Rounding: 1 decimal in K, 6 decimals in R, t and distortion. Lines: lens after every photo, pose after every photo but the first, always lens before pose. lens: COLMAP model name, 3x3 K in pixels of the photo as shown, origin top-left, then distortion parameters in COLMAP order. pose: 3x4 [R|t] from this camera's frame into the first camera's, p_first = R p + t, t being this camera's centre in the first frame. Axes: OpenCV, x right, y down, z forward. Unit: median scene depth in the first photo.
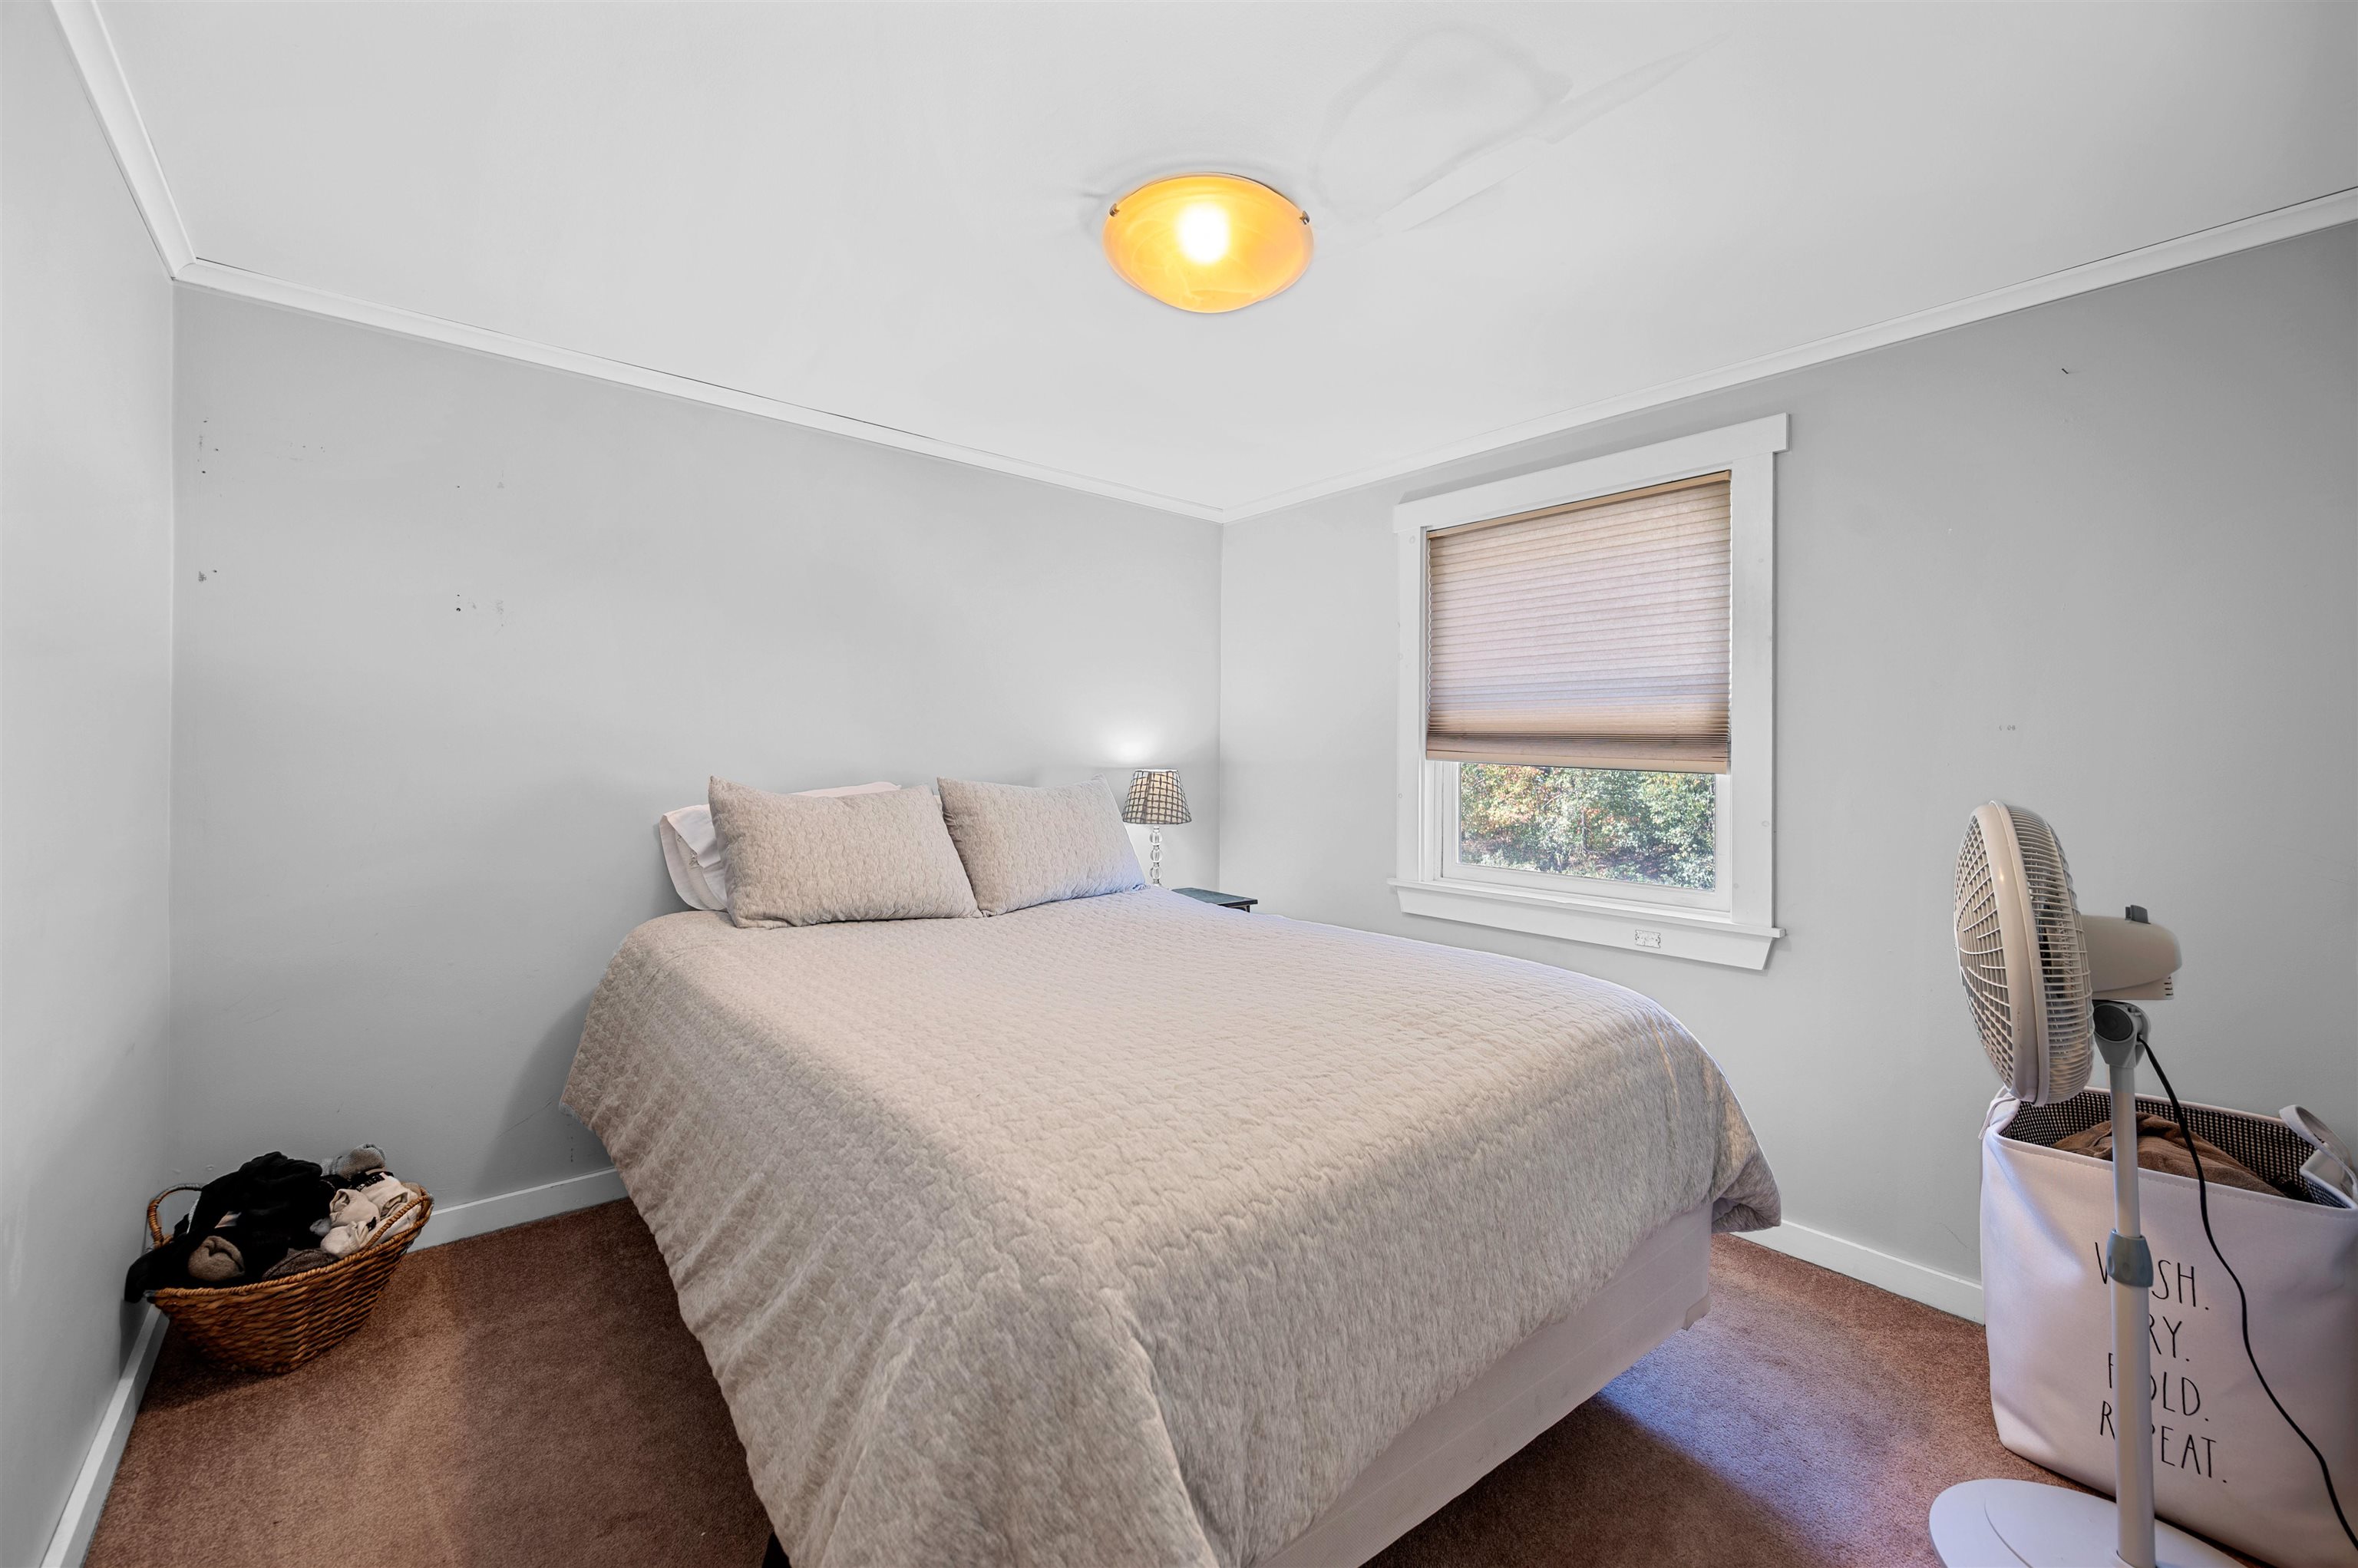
lens RADIAL K [[913.2, 0, 1179.0], [0, 913.2, 784.0], [0, 0, 1]] dist [0.009336, 0.000033]
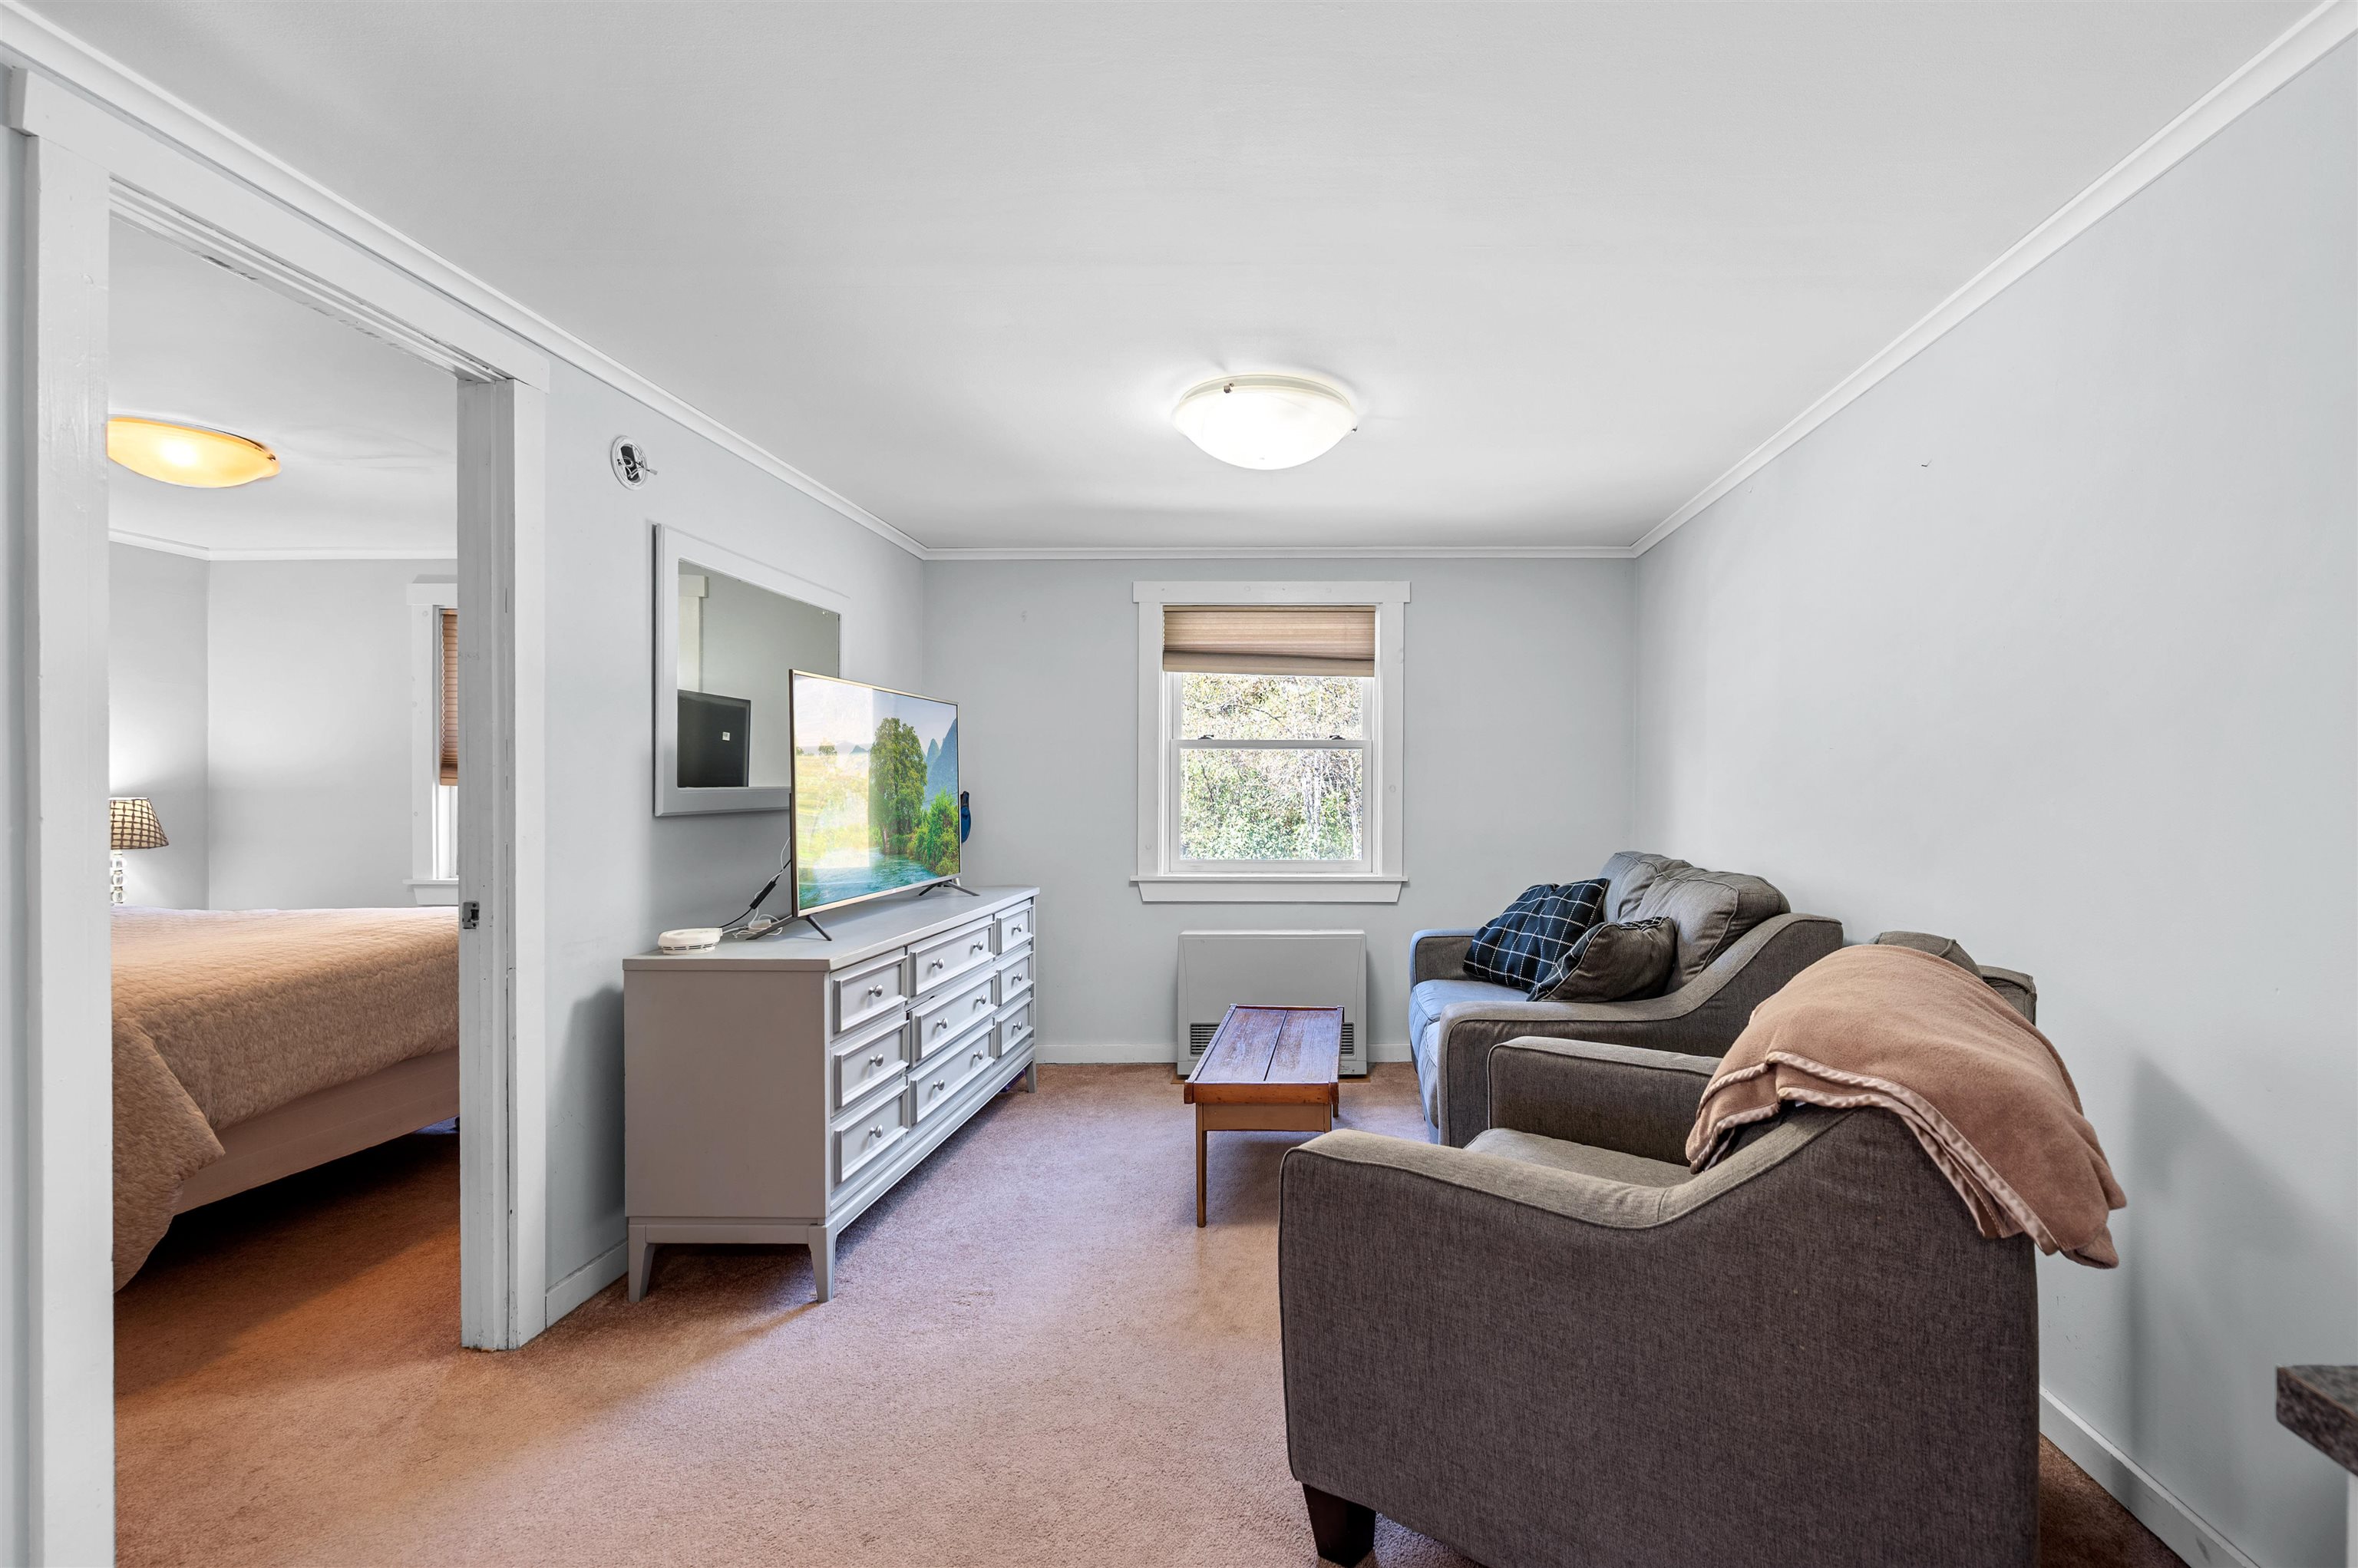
lens RADIAL K [[913.2, 0, 1179.0], [0, 913.2, 784.0], [0, 0, 1]] dist [0.009336, 0.000033]
pose [[0.661504, -0.008295, 0.749895, -0.048619], [0.022885, 0.999696, -0.009129, 0.023116], [-0.749592, 0.023201, 0.661493, -2.044027]]
